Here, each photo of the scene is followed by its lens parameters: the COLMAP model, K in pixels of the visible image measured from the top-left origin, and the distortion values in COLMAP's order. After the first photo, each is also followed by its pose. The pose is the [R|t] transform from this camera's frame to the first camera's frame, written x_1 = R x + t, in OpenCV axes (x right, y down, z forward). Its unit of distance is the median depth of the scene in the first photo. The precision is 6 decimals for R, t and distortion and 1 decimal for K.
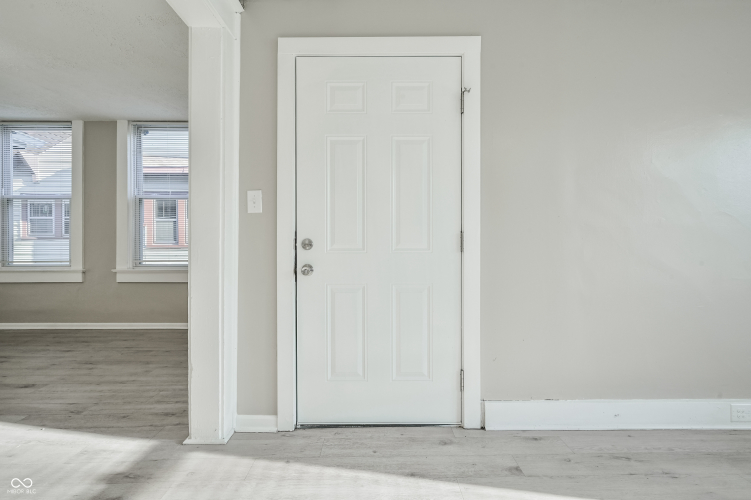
lens RADIAL K [[337.4, 0, 378.8], [0, 337.4, 248.8], [0, 0, 1]] dist [-0.001878, -0.000271]
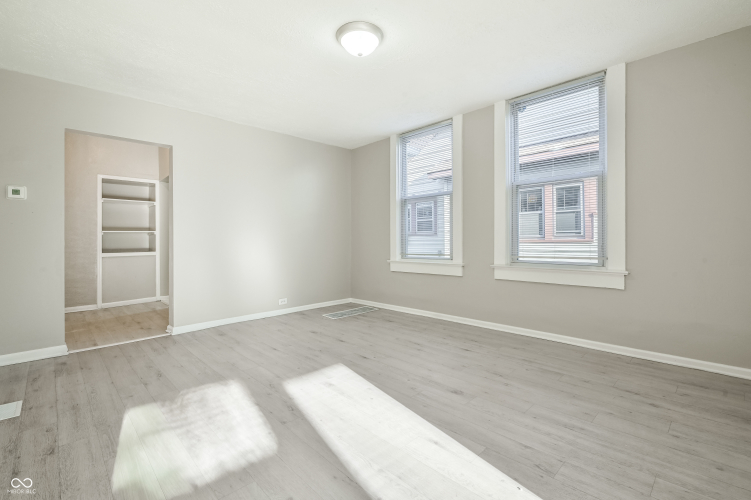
lens RADIAL K [[334.8, 0, 377.7], [0, 334.8, 242.9], [0, 0, 1]] dist [-0.000582, -0.000052]
pose [[0.690899, -0.001461, -0.722949, -0.534486], [-0.004325, 0.999972, -0.006153, 0.012509], [0.722938, 0.007378, 0.690874, 0.217902]]
